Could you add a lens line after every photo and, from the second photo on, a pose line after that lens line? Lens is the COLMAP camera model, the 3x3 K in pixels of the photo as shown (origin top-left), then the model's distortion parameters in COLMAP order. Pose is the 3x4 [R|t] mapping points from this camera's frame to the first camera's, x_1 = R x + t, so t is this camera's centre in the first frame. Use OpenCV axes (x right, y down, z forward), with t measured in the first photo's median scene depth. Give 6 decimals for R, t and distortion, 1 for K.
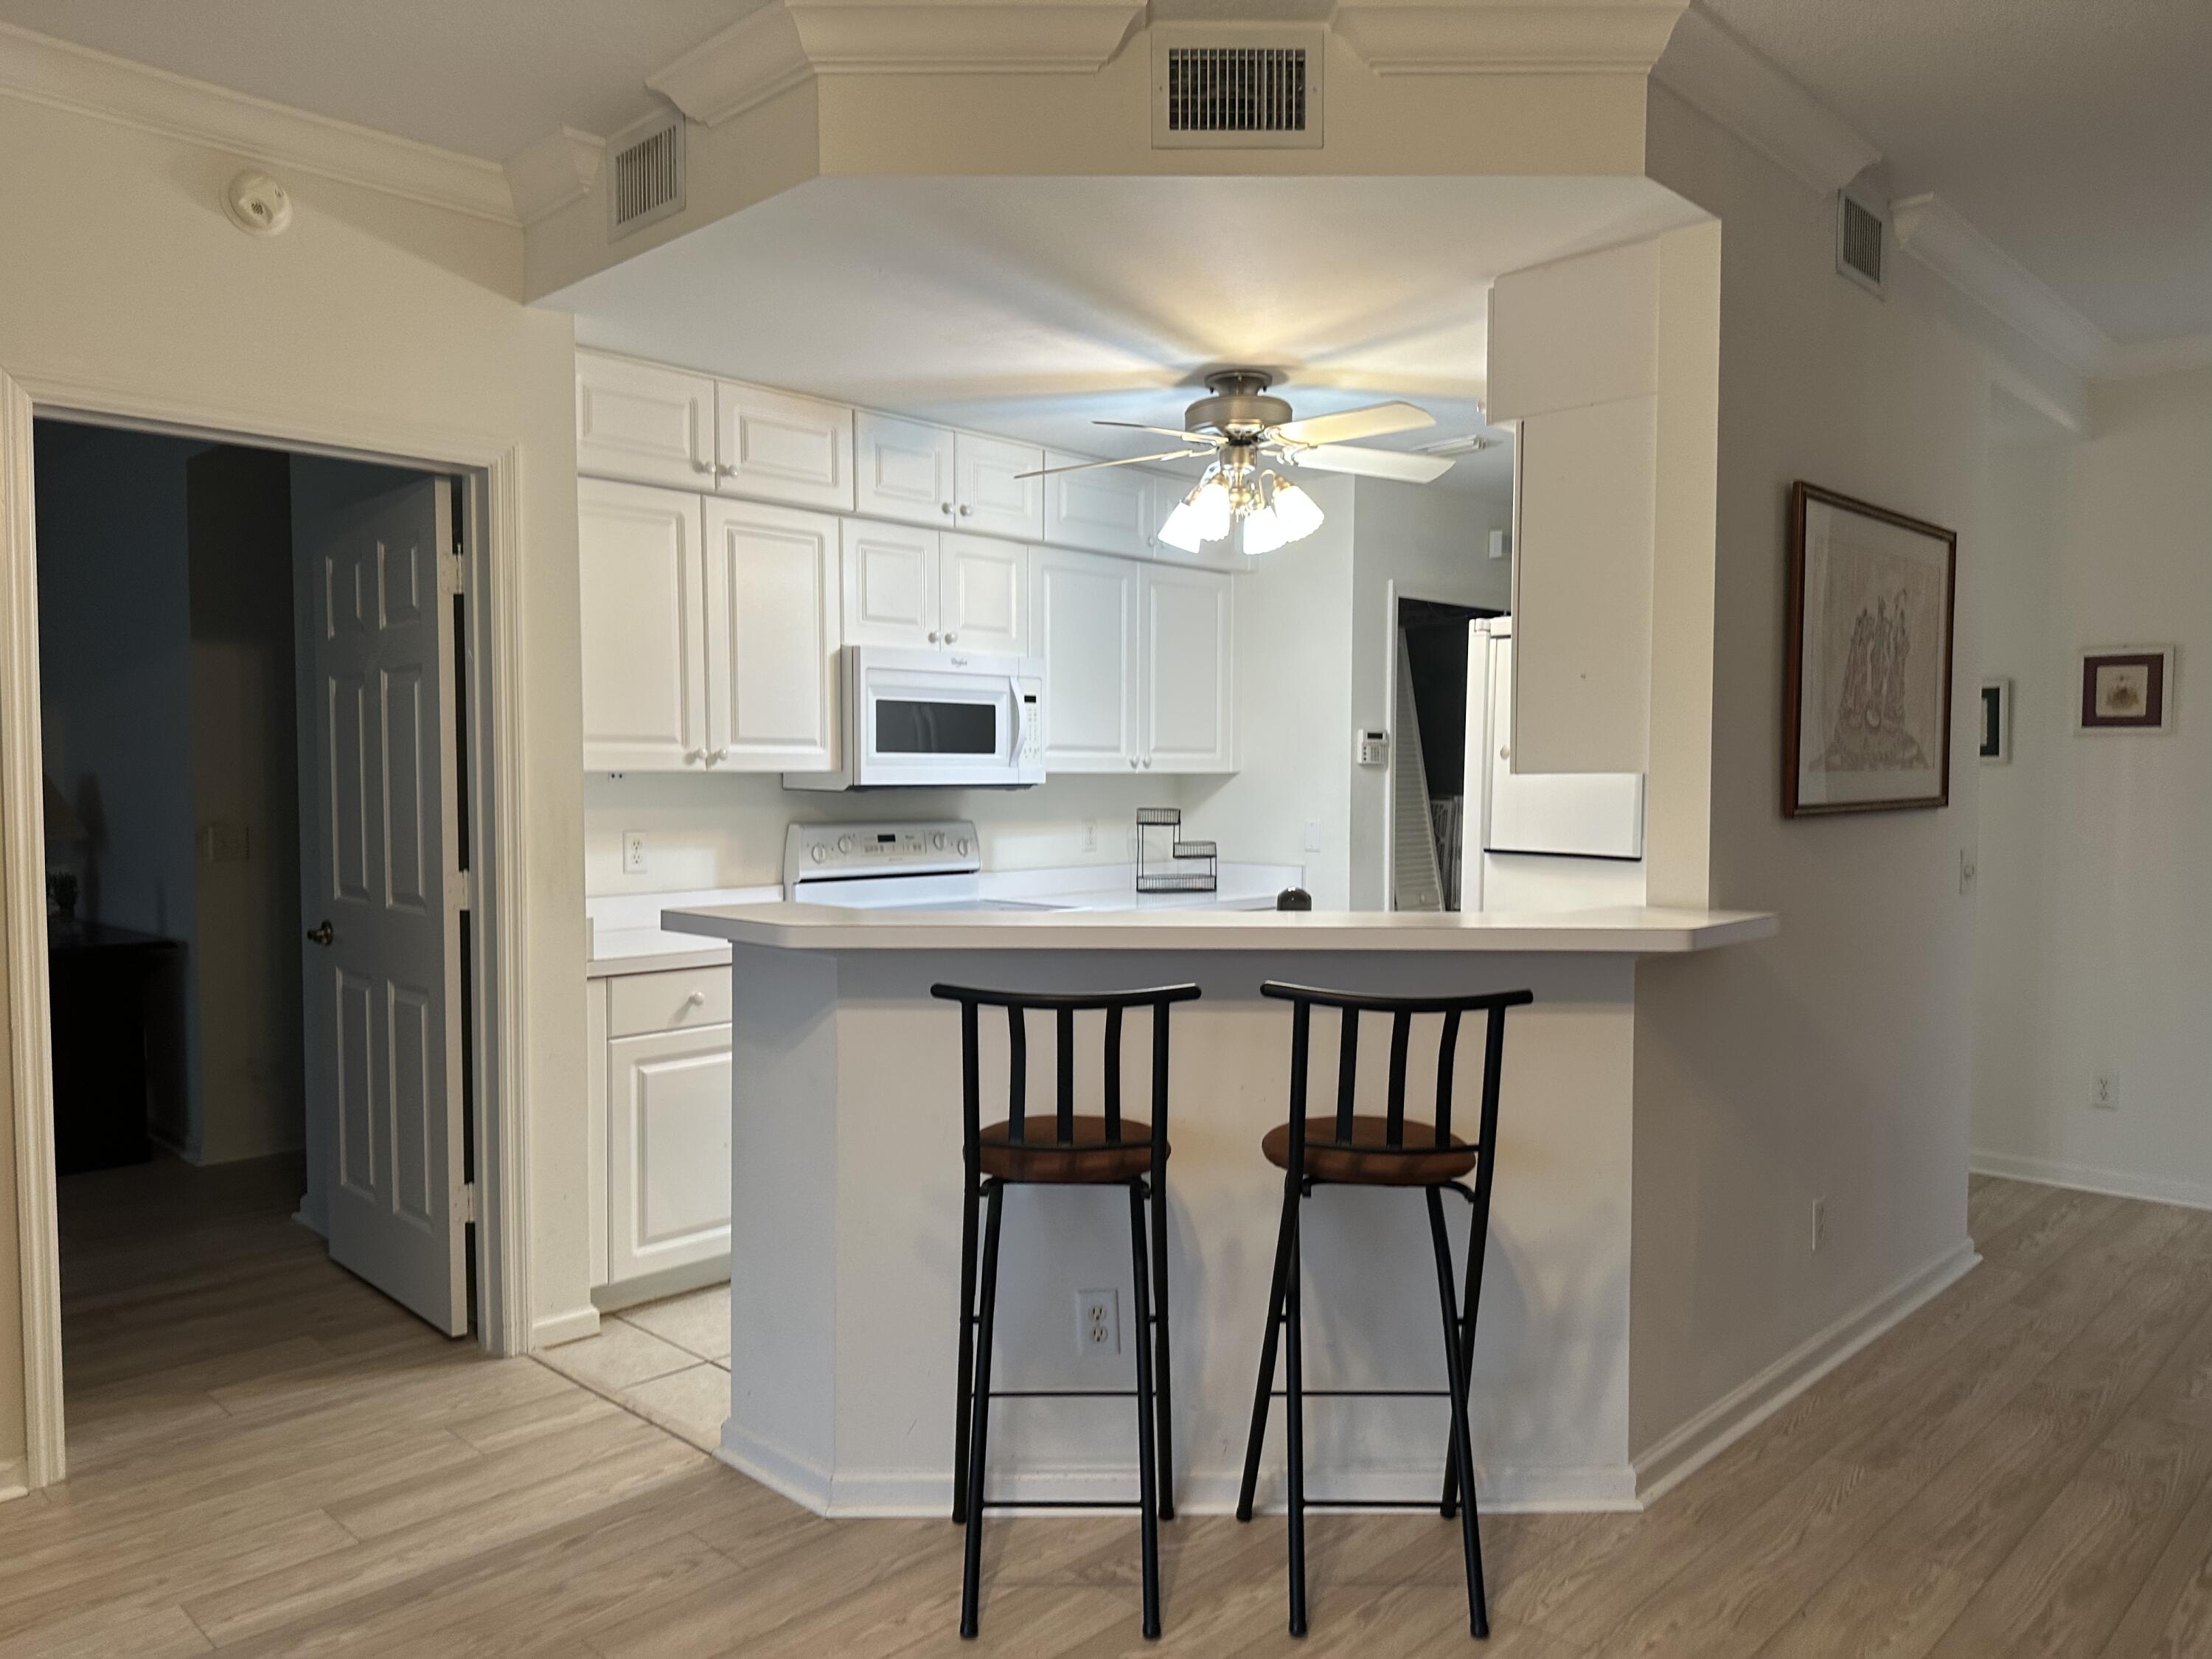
lens RADIAL K [[1565.3, 0, 1116.5], [0, 1565.3, 848.1], [0, 0, 1]] dist [0.058344, -0.064273]
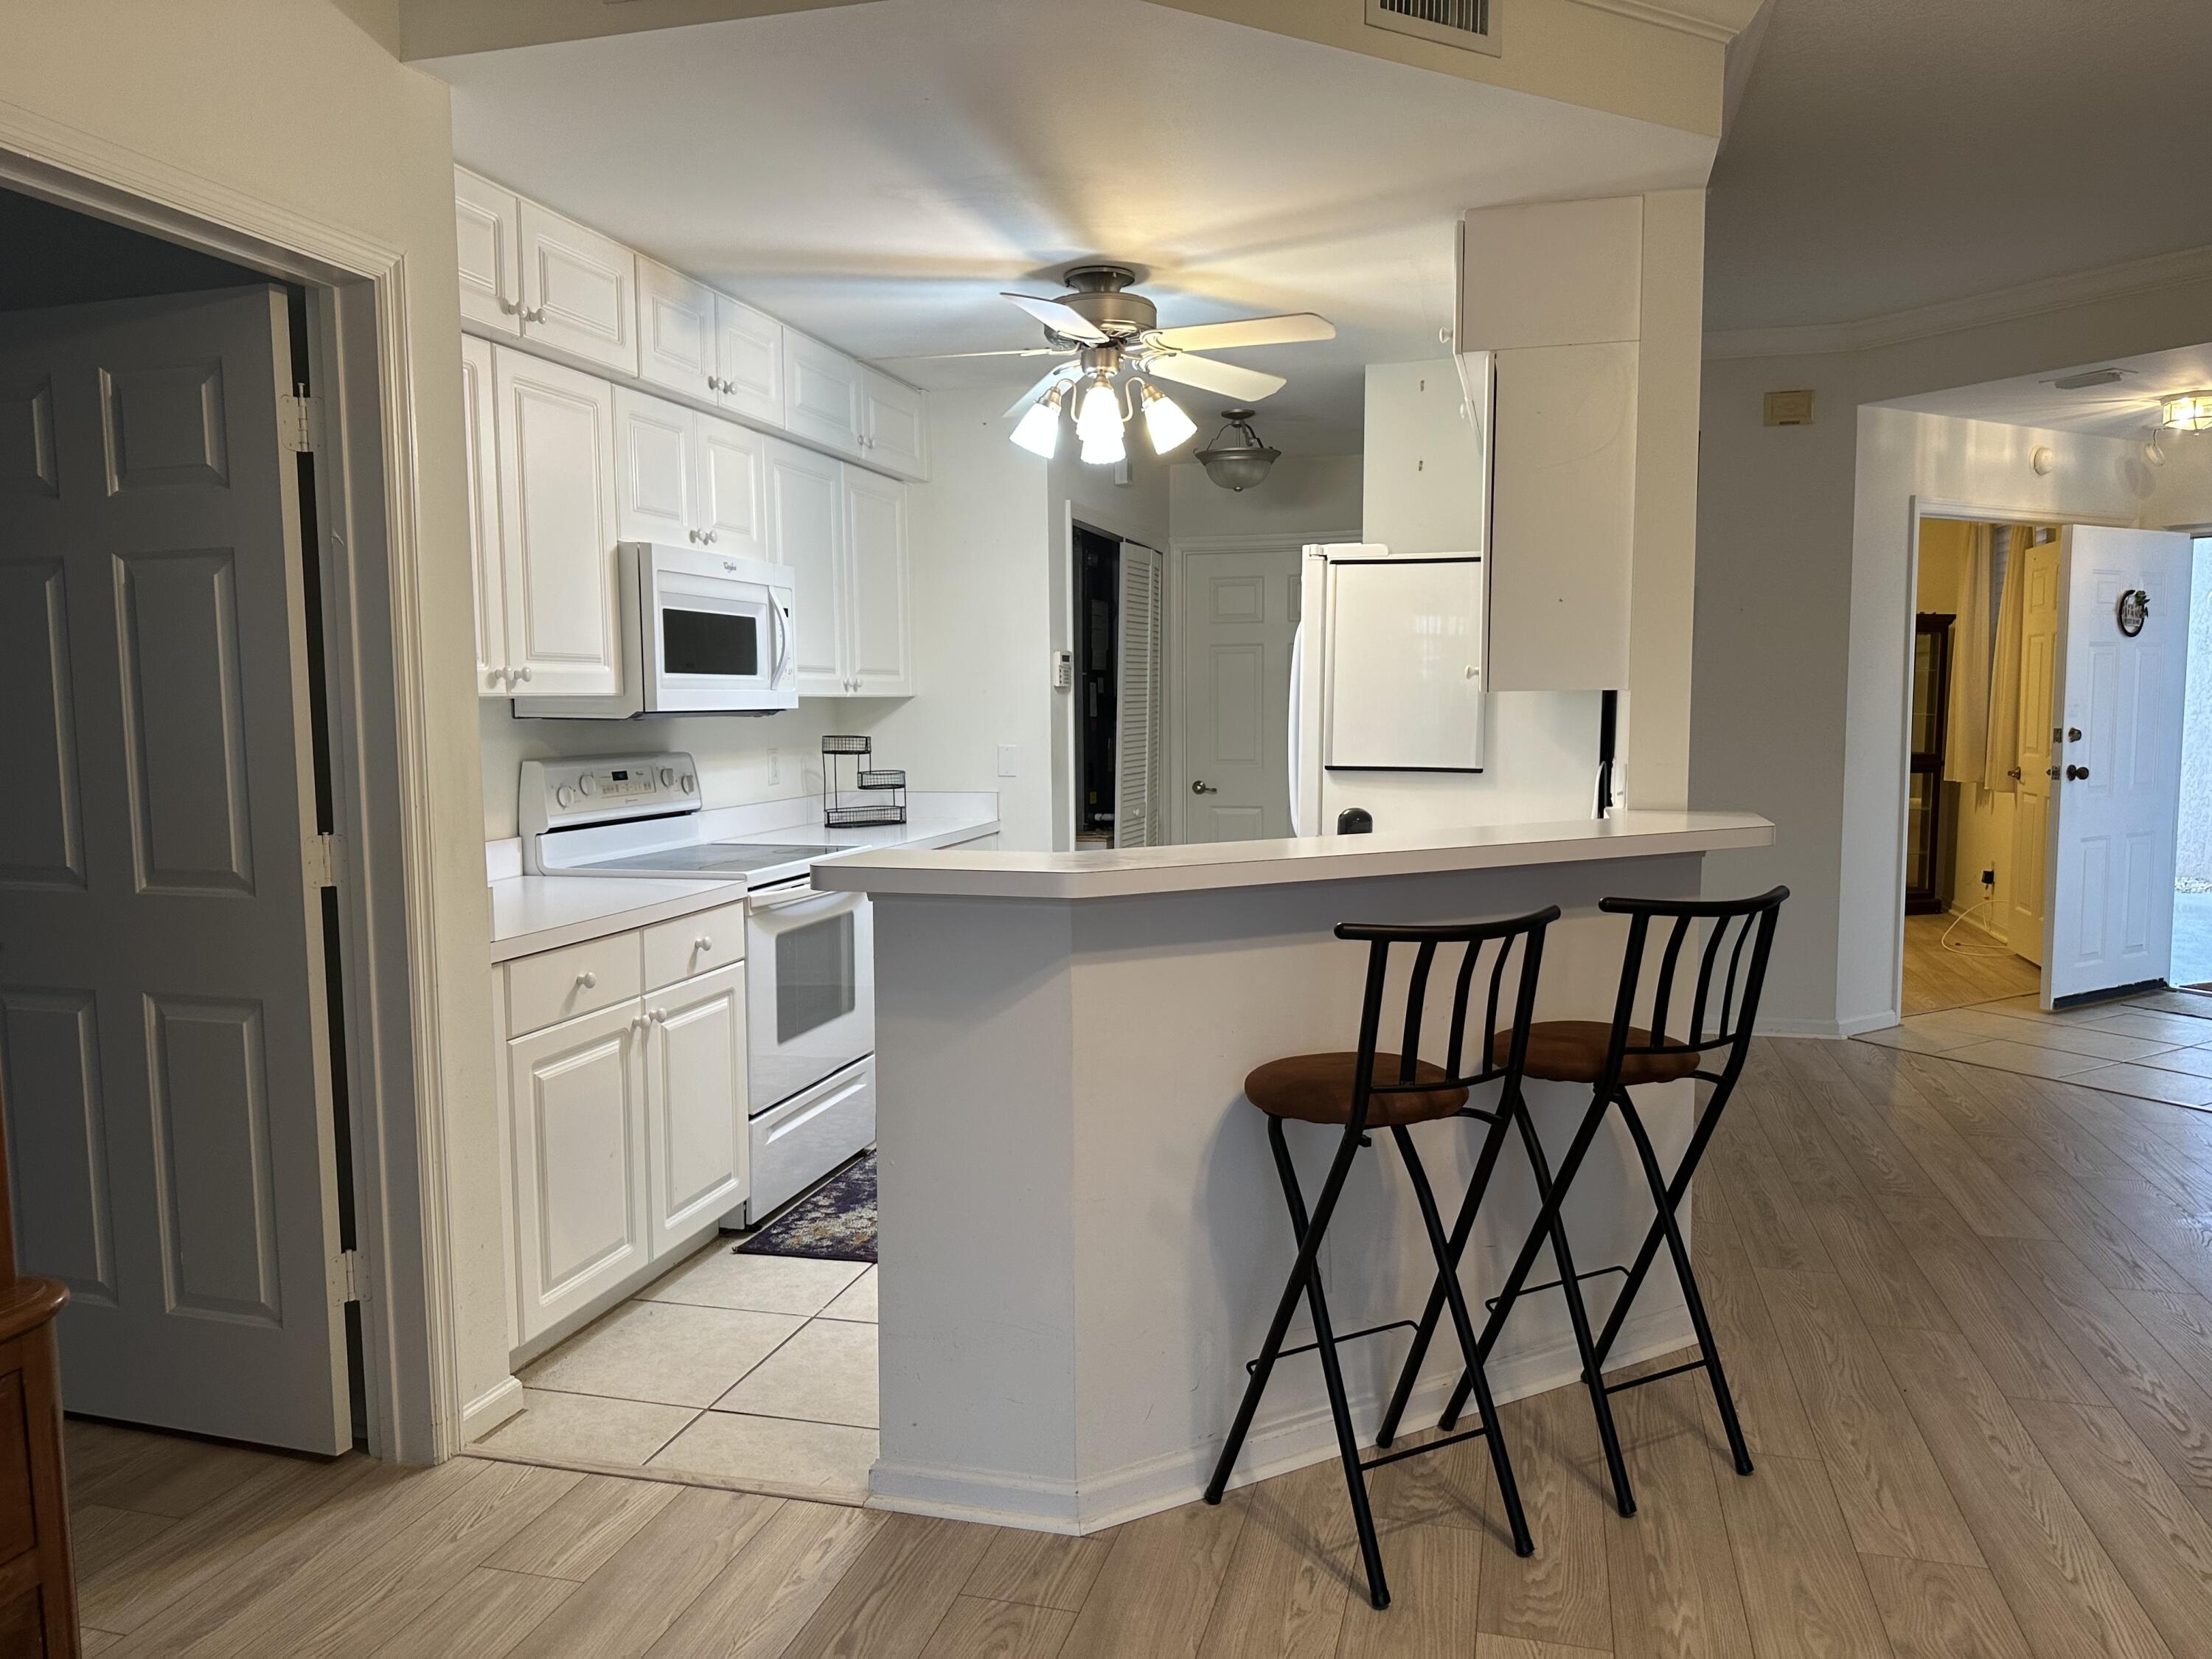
lens RADIAL K [[1565.3, 0, 1135.7], [0, 1565.3, 847.1], [0, 0, 1]] dist [0.058344, -0.064273]
pose [[0.872822, -0.053911, 0.485052, -0.378757], [0.031253, 0.998014, 0.054686, -0.006674], [-0.487037, -0.032572, 0.872774, 0.149628]]
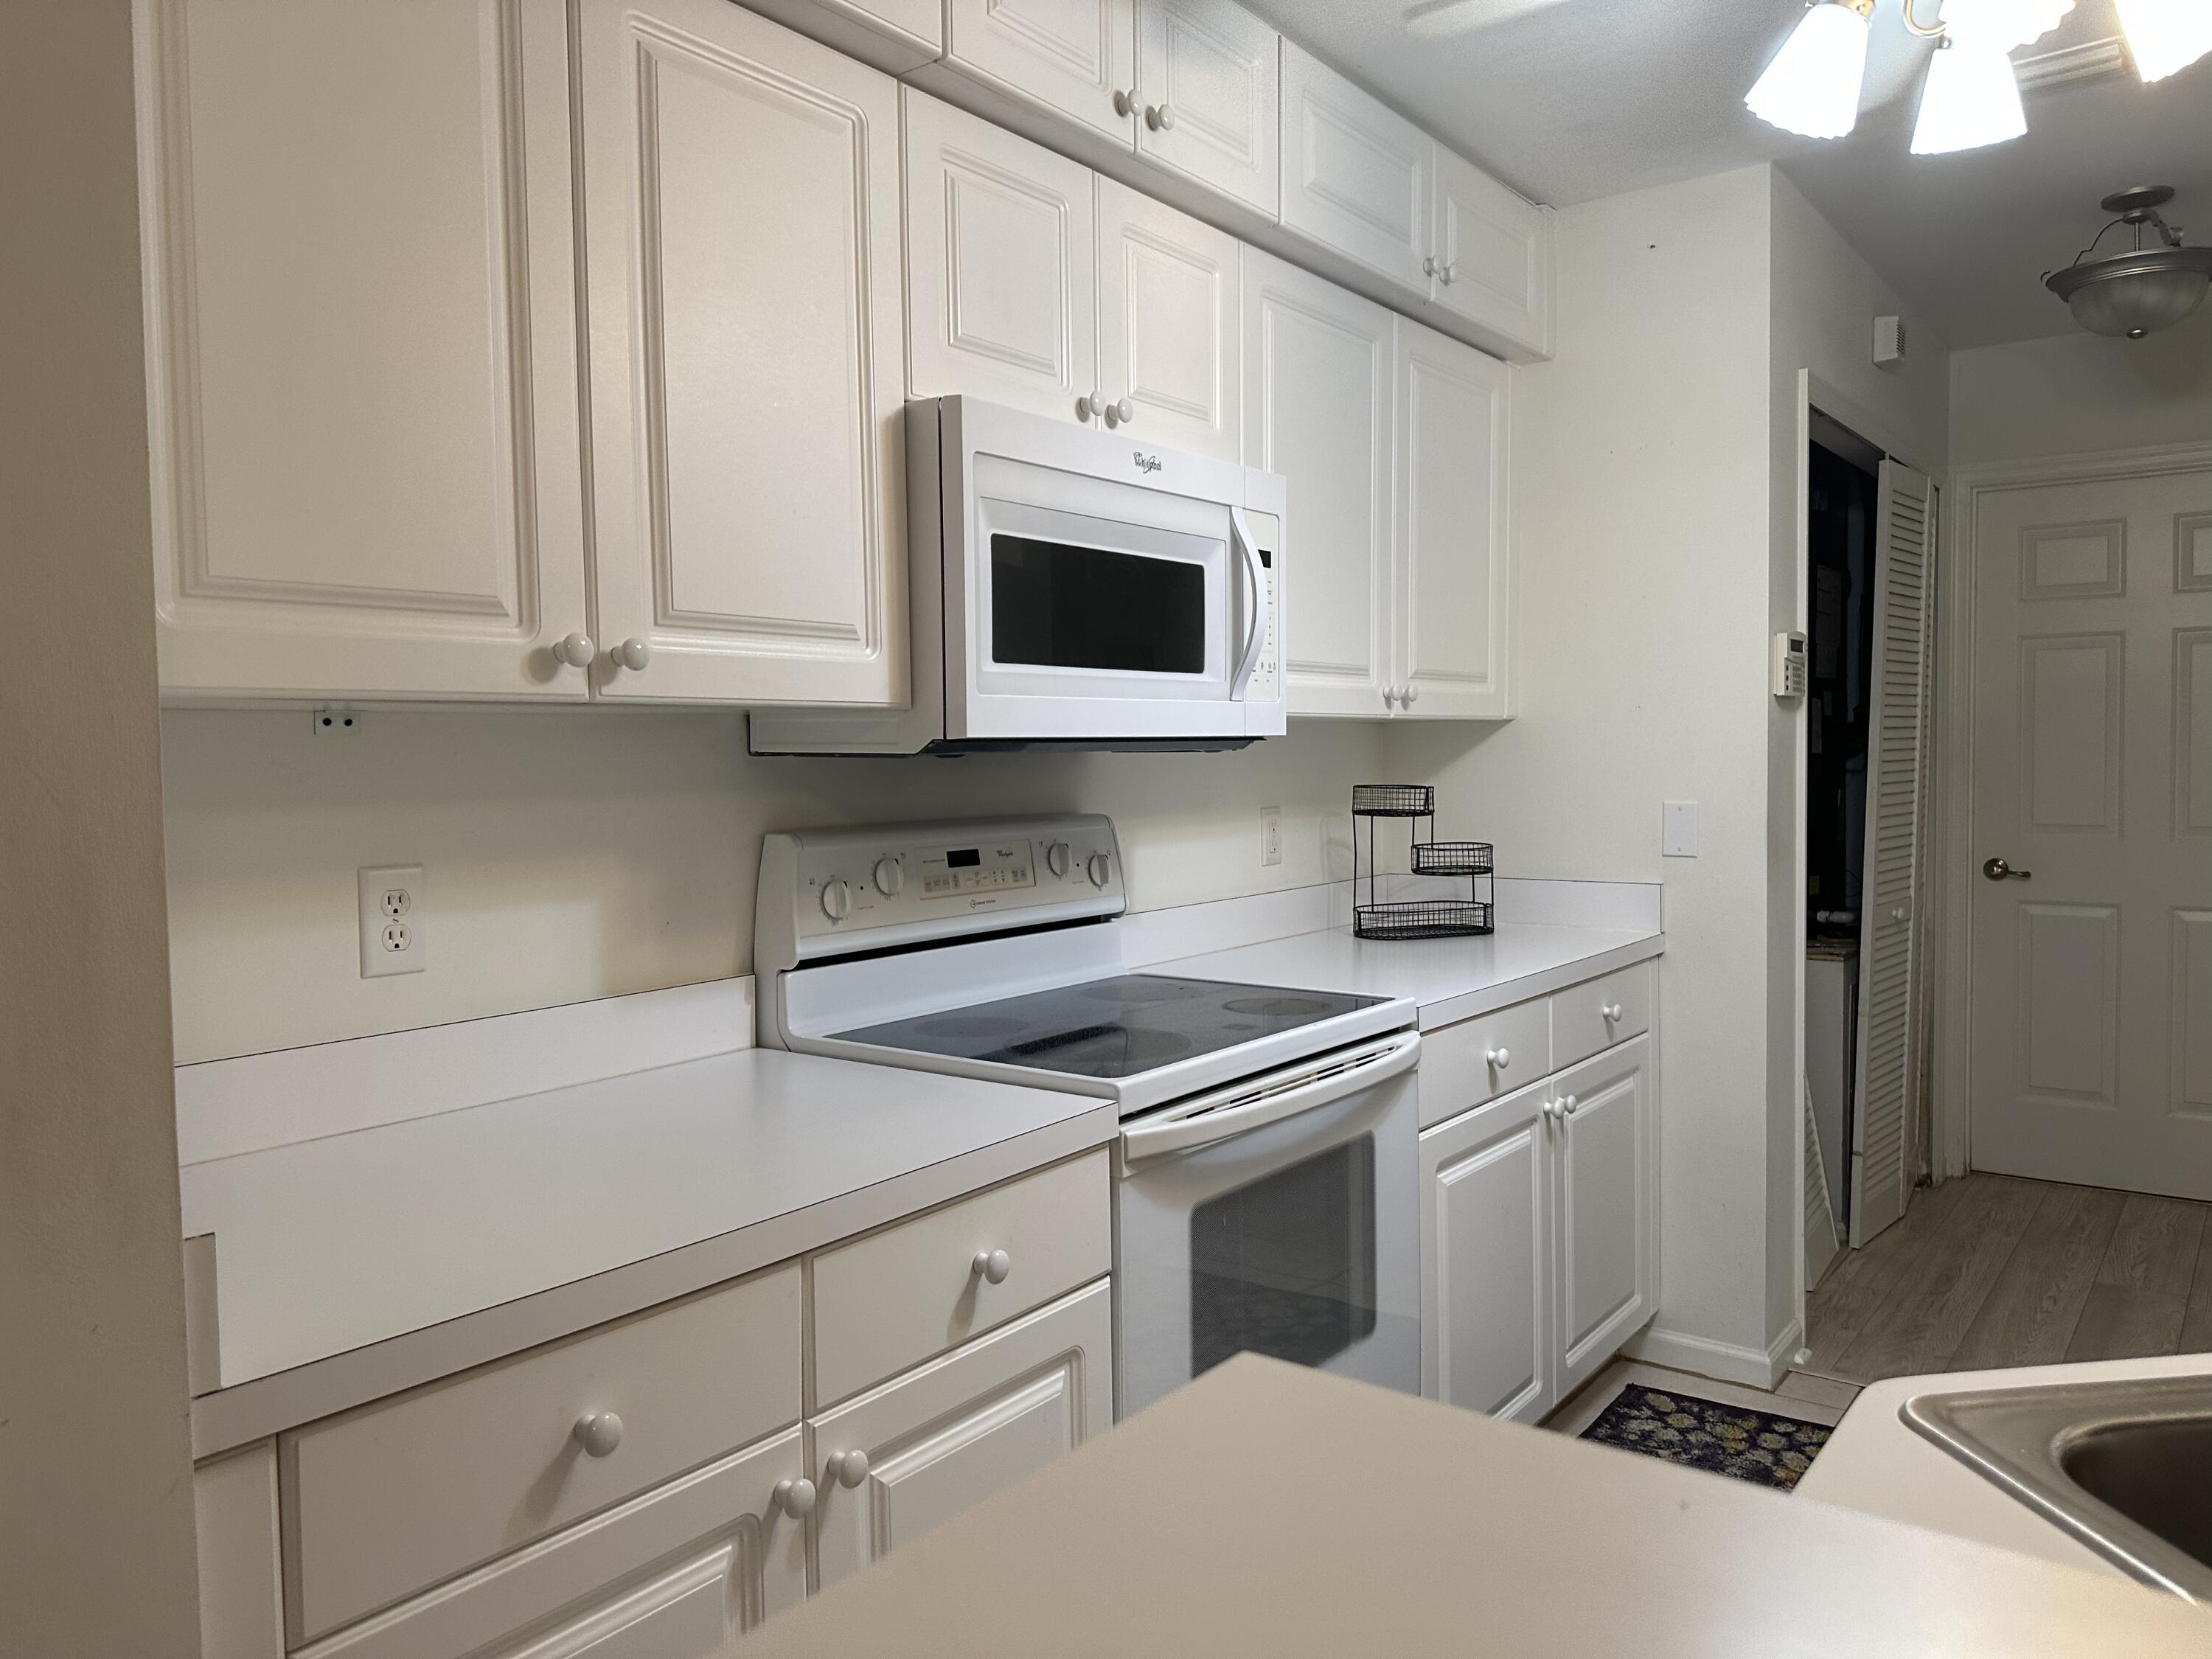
lens RADIAL K [[1565.3, 0, 1109.4], [0, 1565.3, 835.0], [0, 0, 1]] dist [0.058344, -0.064273]
pose [[0.993768, -0.021221, 0.109430, -0.184309], [0.020516, 0.999761, 0.007565, -0.018876], [-0.109564, -0.005273, 0.993966, 0.633305]]
